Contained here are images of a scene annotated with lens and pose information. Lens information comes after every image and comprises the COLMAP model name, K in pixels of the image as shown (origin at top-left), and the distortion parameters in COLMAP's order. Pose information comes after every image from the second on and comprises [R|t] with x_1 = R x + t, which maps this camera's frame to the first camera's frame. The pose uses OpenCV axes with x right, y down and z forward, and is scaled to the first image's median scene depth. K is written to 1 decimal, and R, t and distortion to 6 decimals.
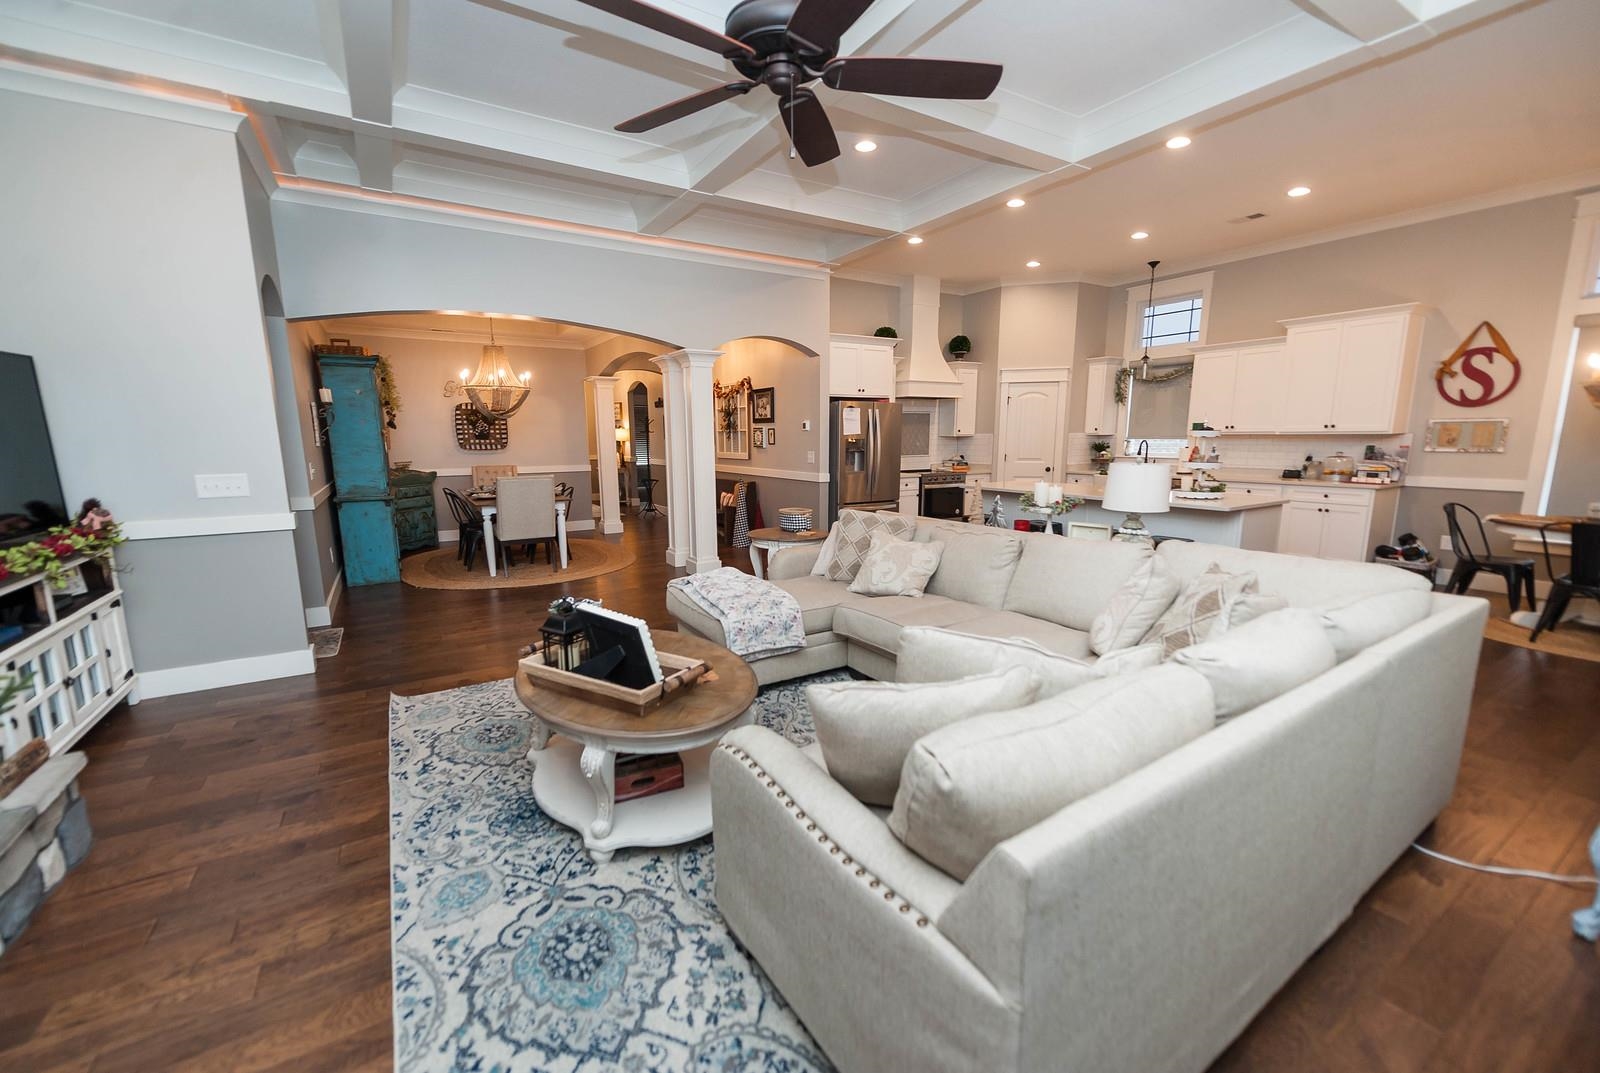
lens RADIAL K [[638.1, 0, 808.6], [0, 638.1, 542.9], [0, 0, 1]] dist [0.012002, -0.003317]
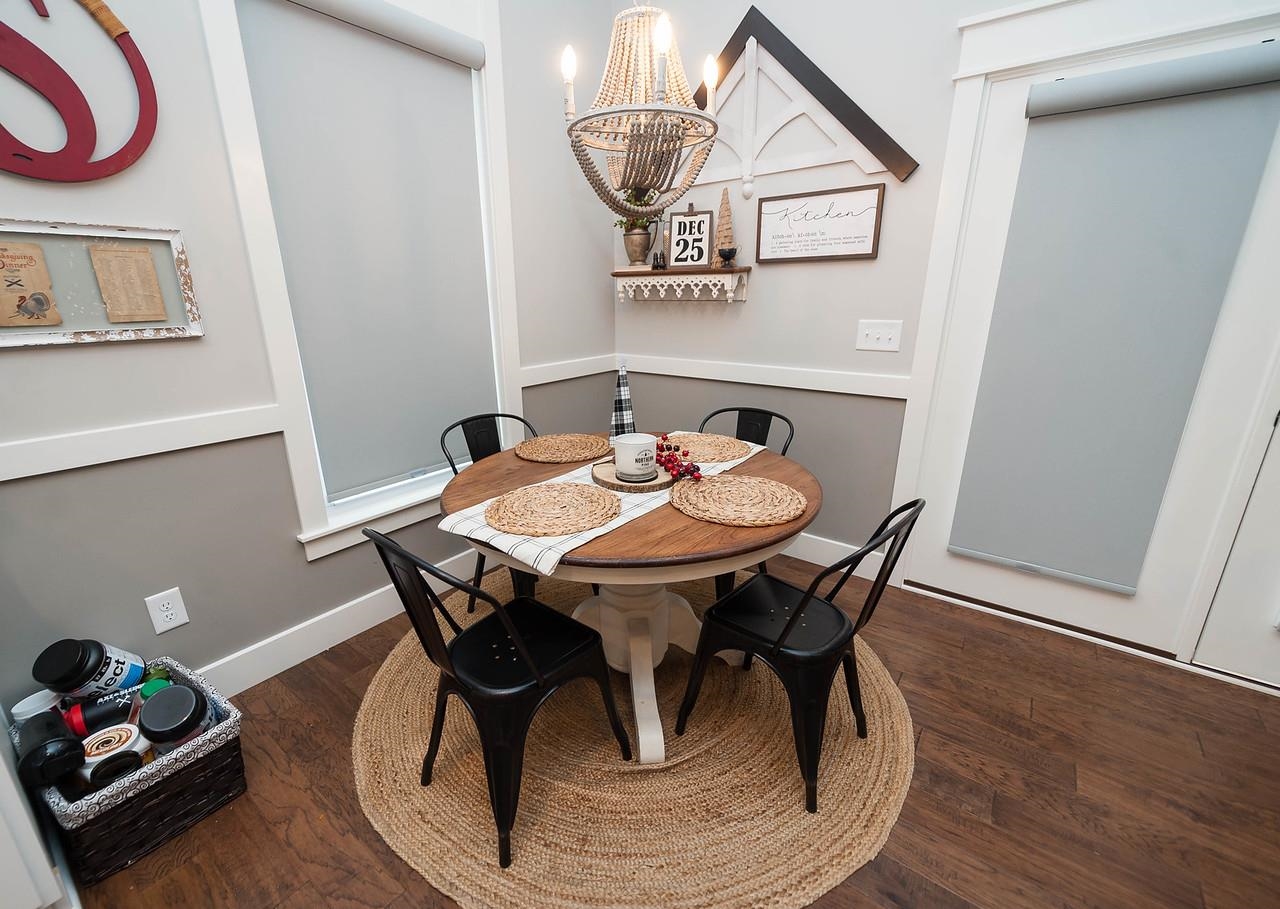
lens RADIAL K [[549.6, 0, 619.5], [0, 549.6, 459.9], [0, 0, 1]] dist [0.013692, 0.000162]
pose [[-0.330496, -0.268108, 0.904926, 1.444941], [0.166583, 0.927180, 0.335541, -0.288546], [-0.928990, 0.261641, -0.261767, 1.800963]]
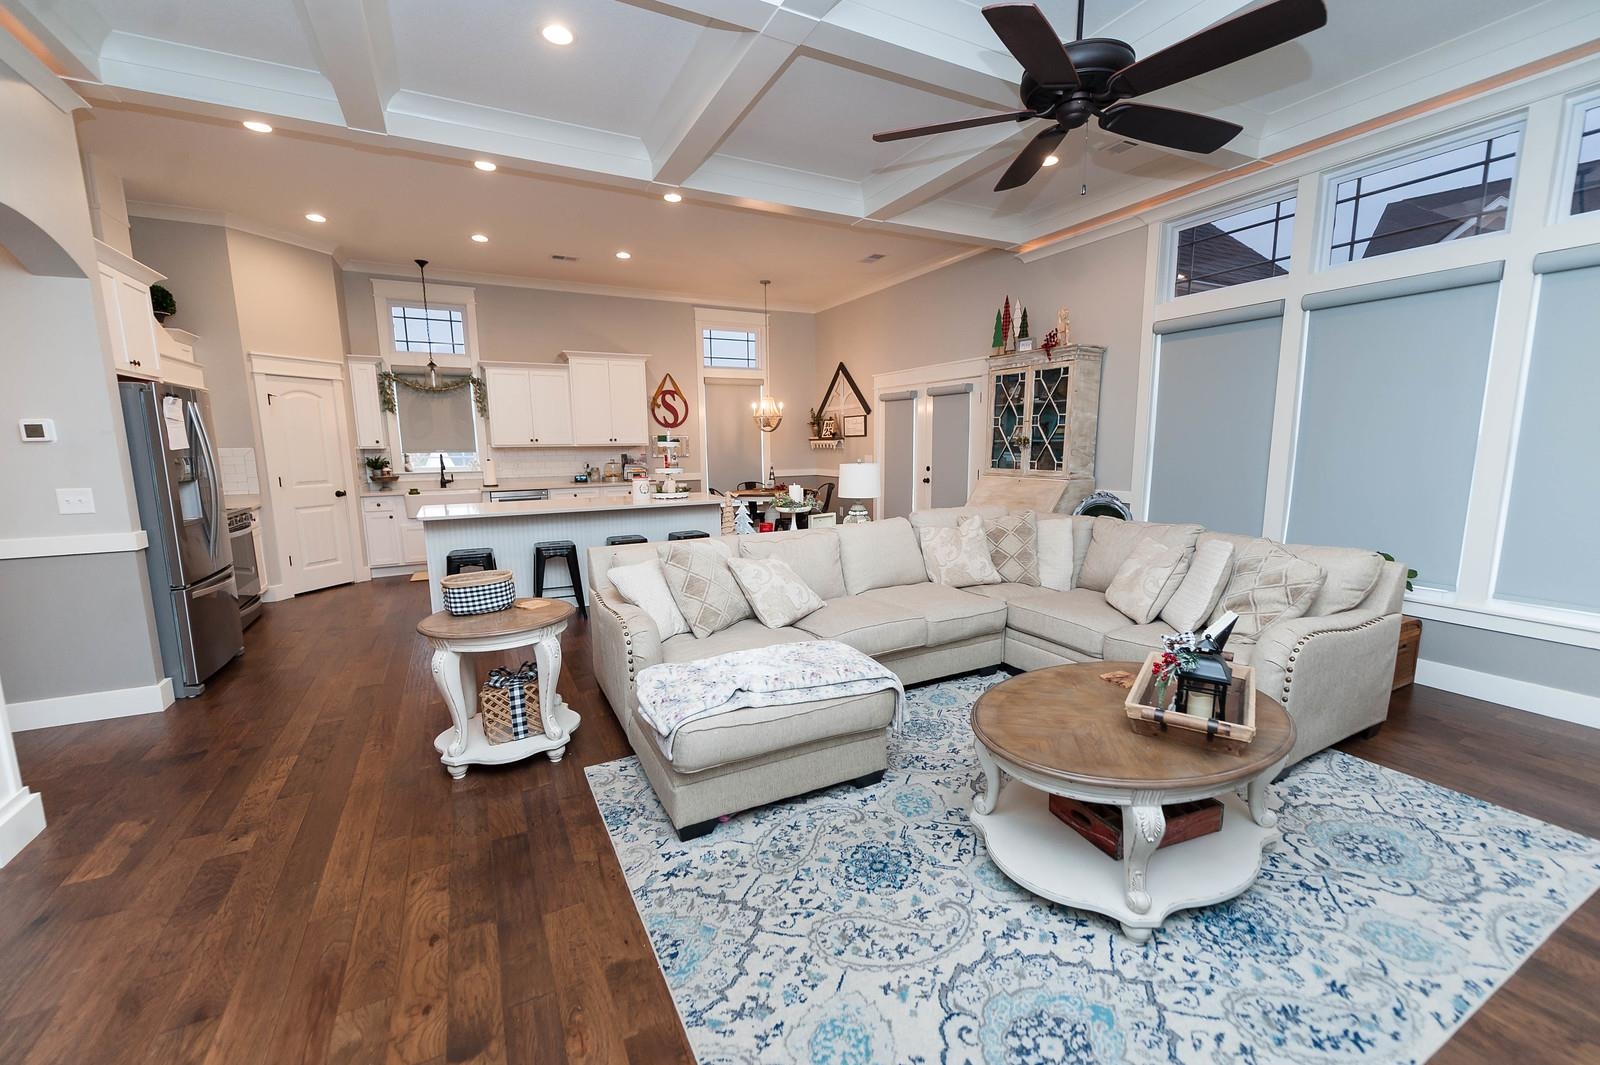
lens RADIAL K [[638.1, 0, 795.7], [0, 638.1, 541.7], [0, 0, 1]] dist [0.012002, -0.003317]
pose [[0.095536, -0.152035, 0.983747, -1.028741], [0.177898, 0.974965, 0.133401, -0.200065], [-0.979400, 0.162262, 0.120191, 1.177578]]
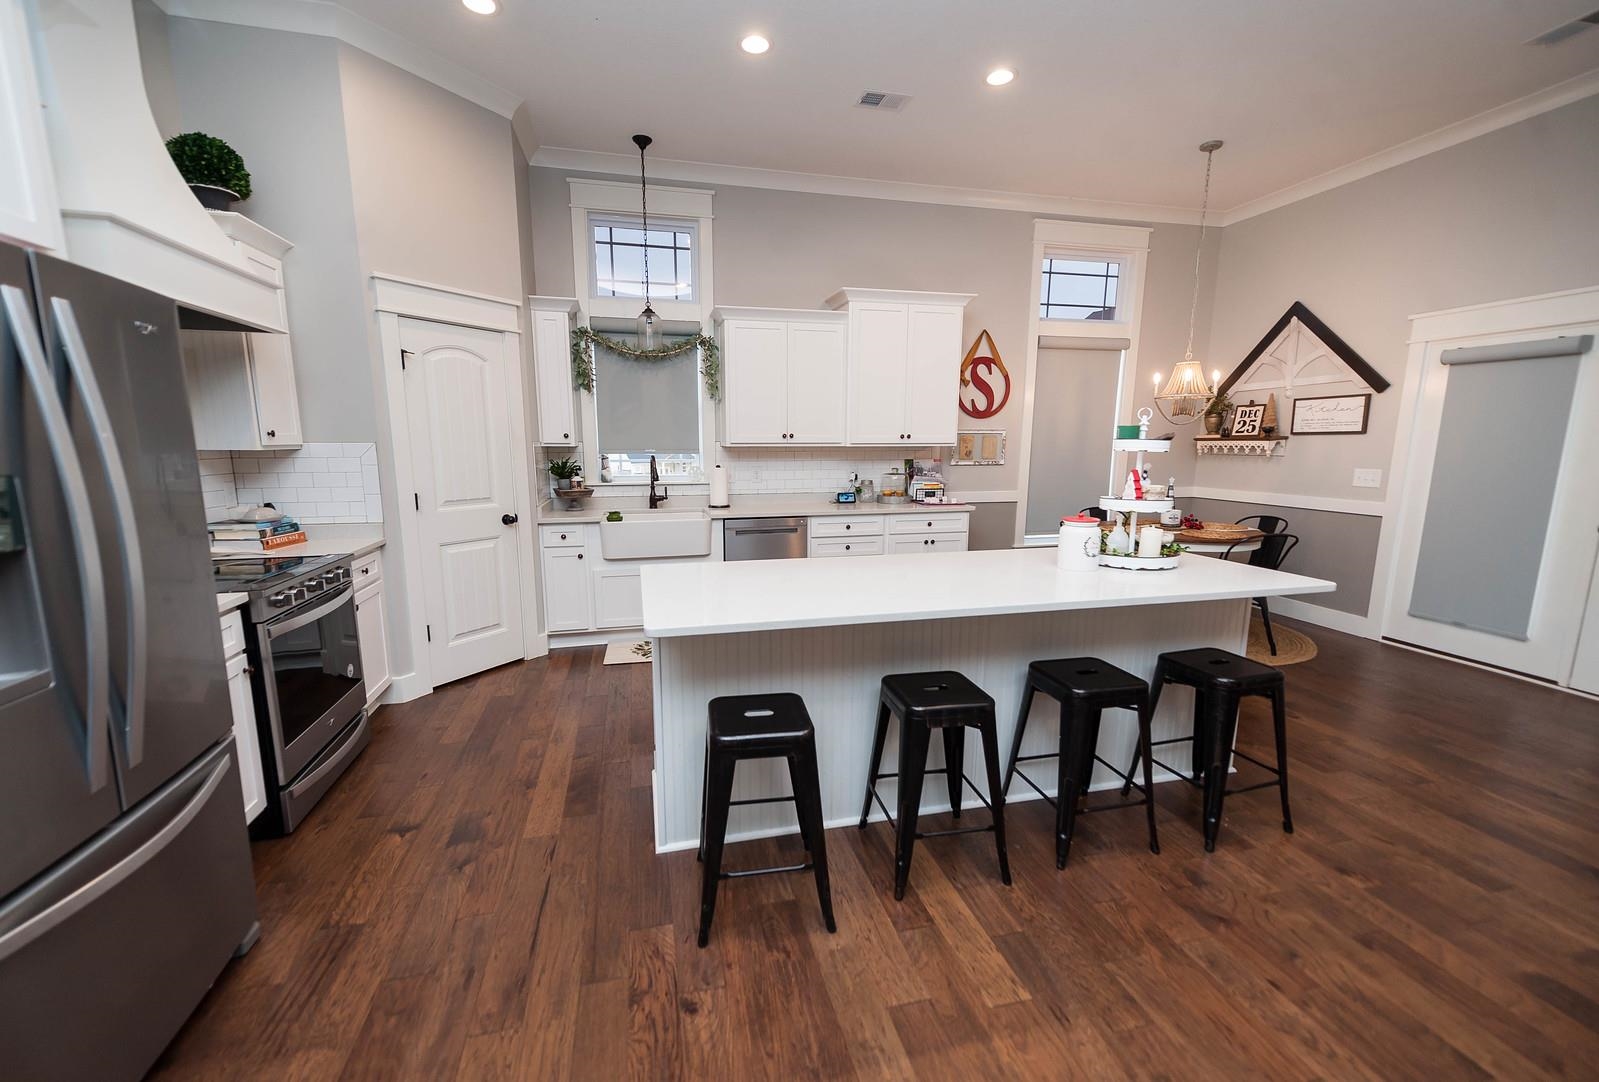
lens RADIAL K [[637.7, 0, 786.1], [0, 637.7, 553.6], [0, 0, 1]] dist [0.012002, -0.003317]
pose [[0.339122, -0.158275, 0.927332, 0.014606], [0.155883, 0.981572, 0.110527, -0.340706], [-0.927737, 0.107074, 0.357545, 1.979106]]
